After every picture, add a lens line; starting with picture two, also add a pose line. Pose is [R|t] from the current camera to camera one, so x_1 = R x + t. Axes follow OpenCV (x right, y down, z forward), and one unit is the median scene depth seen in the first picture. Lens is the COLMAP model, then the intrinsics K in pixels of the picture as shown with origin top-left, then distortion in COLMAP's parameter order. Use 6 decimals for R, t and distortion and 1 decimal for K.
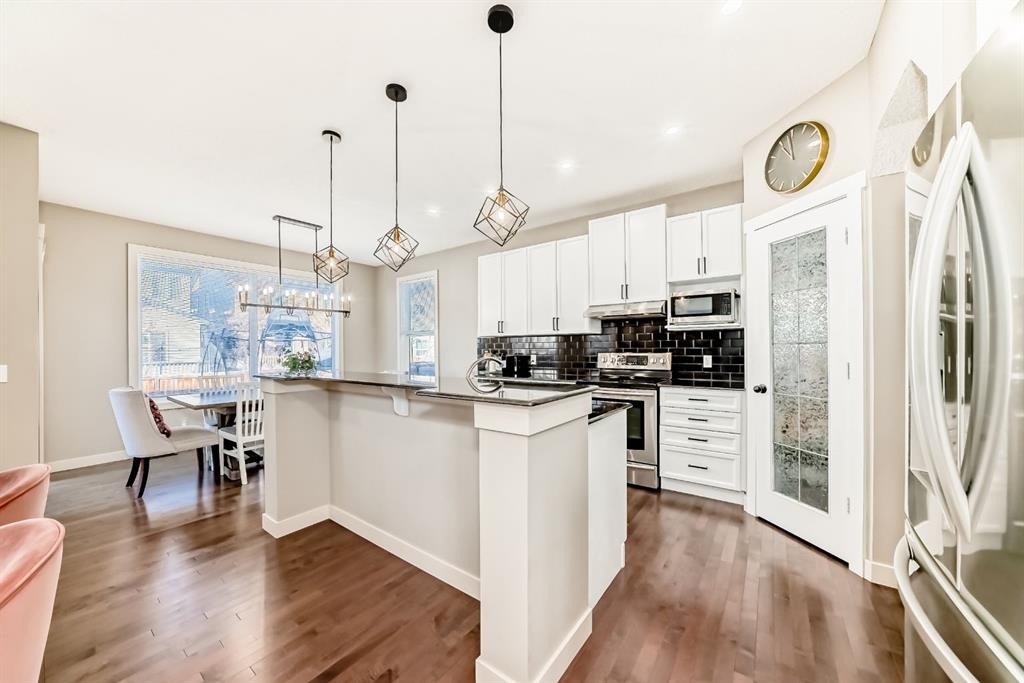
lens RADIAL K [[358.4, 0, 510.8], [0, 358.4, 345.9], [0, 0, 1]] dist [-0.007797, 0.000435]
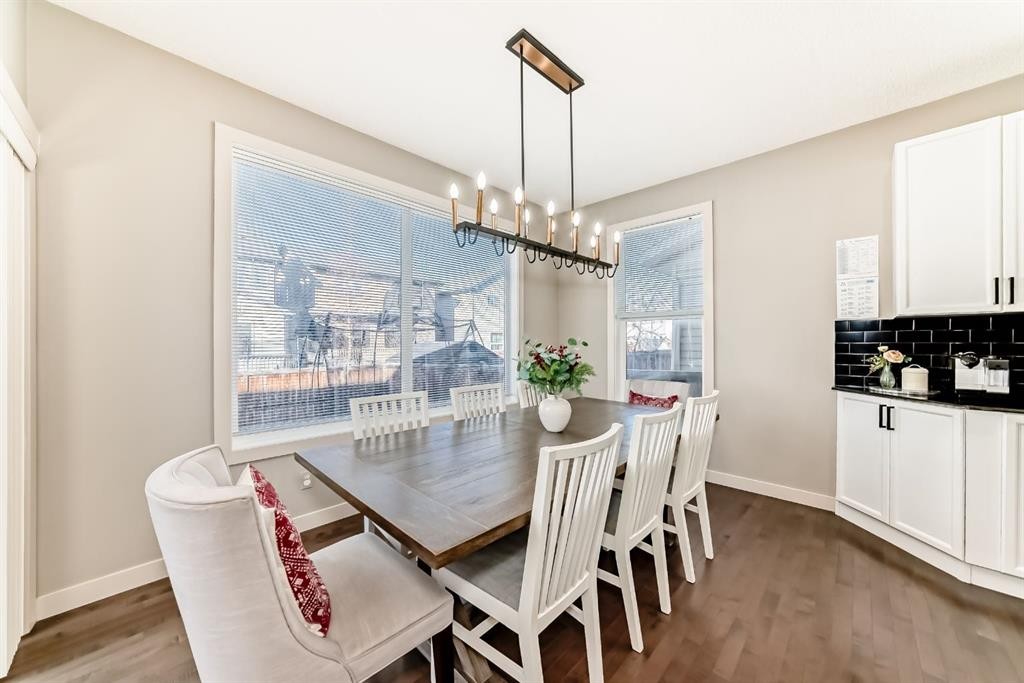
lens RADIAL K [[358.4, 0, 513.4], [0, 358.4, 343.3], [0, 0, 1]] dist [-0.007797, 0.000435]
pose [[0.991627, 0.011722, -0.128599, -0.619855], [-0.011523, 0.999931, 0.002293, 0.016674], [0.128617, -0.000792, 0.991694, 0.583293]]
